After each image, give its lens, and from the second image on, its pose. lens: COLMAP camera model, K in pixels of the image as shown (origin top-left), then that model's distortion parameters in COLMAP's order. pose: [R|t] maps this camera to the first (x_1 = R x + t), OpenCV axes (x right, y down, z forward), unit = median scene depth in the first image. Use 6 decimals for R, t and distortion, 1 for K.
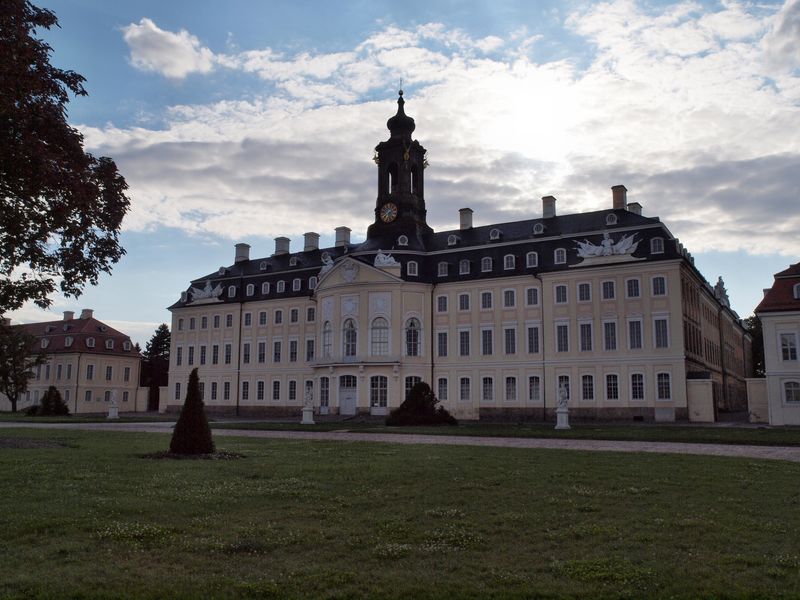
lens RADIAL K [[699.8, 0, 400.0], [0, 699.8, 300.0], [0, 0, 1]] dist [-0.013858, -0.005388]
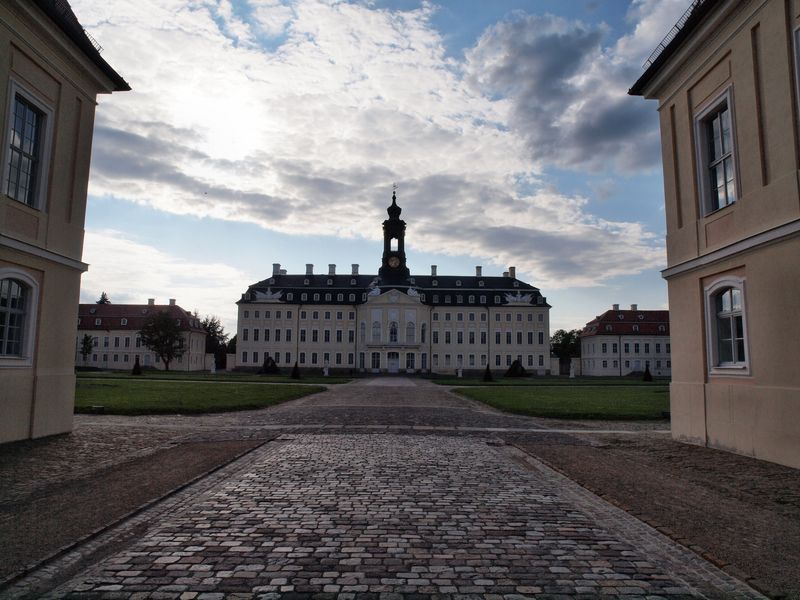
lens RADIAL K [[562.9, 0, 400.0], [0, 562.9, 300.0], [0, 0, 1]] dist [-0.052085, 0.001262]
pose [[0.854453, 0.061695, 0.515853, -0.731919], [-0.085739, 0.996055, 0.022891, -0.059632], [-0.512405, -0.063788, 0.856371, -0.263824]]
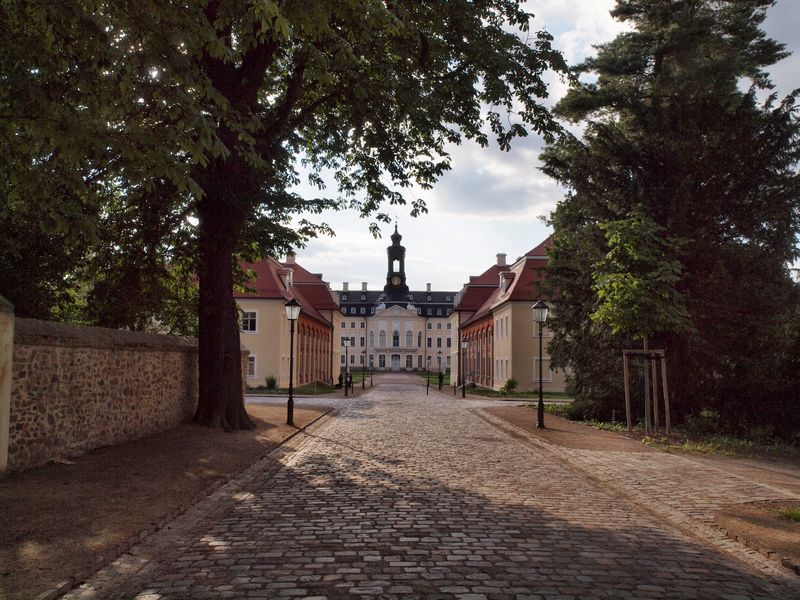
lens RADIAL K [[699.8, 0, 400.0], [0, 699.8, 300.0], [0, 0, 1]] dist [-0.013858, -0.005388]
pose [[0.854483, 0.046979, 0.517351, -1.133776], [-0.085683, 0.995008, 0.051164, -0.175581], [-0.512364, -0.088047, 0.854243, -0.908318]]
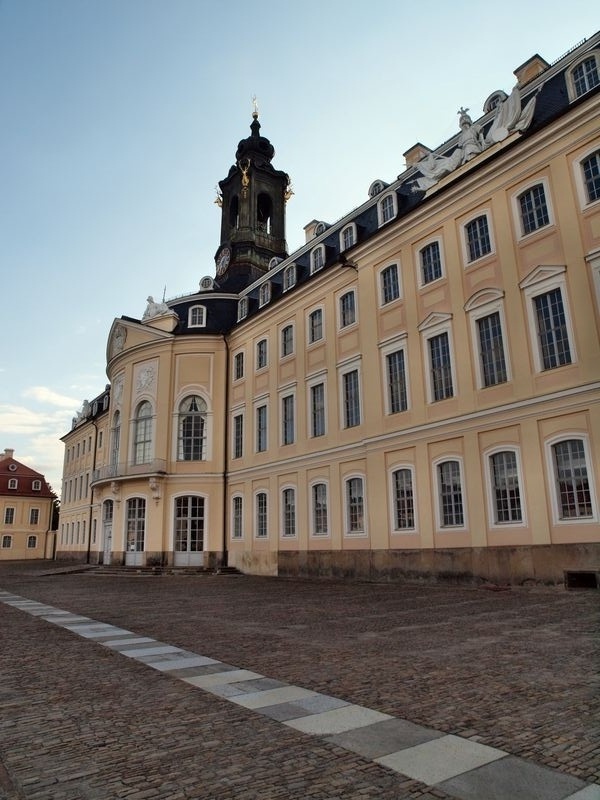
lens RADIAL K [[562.9, 0, 300.0], [0, 562.9, 400.0], [0, 0, 1]] dist [-0.052085, 0.001262]
pose [[0.919692, -0.116318, -0.375015, 0.236864], [0.074351, 0.989424, -0.124550, 0.080797], [0.385536, 0.086664, 0.918614, 0.518207]]
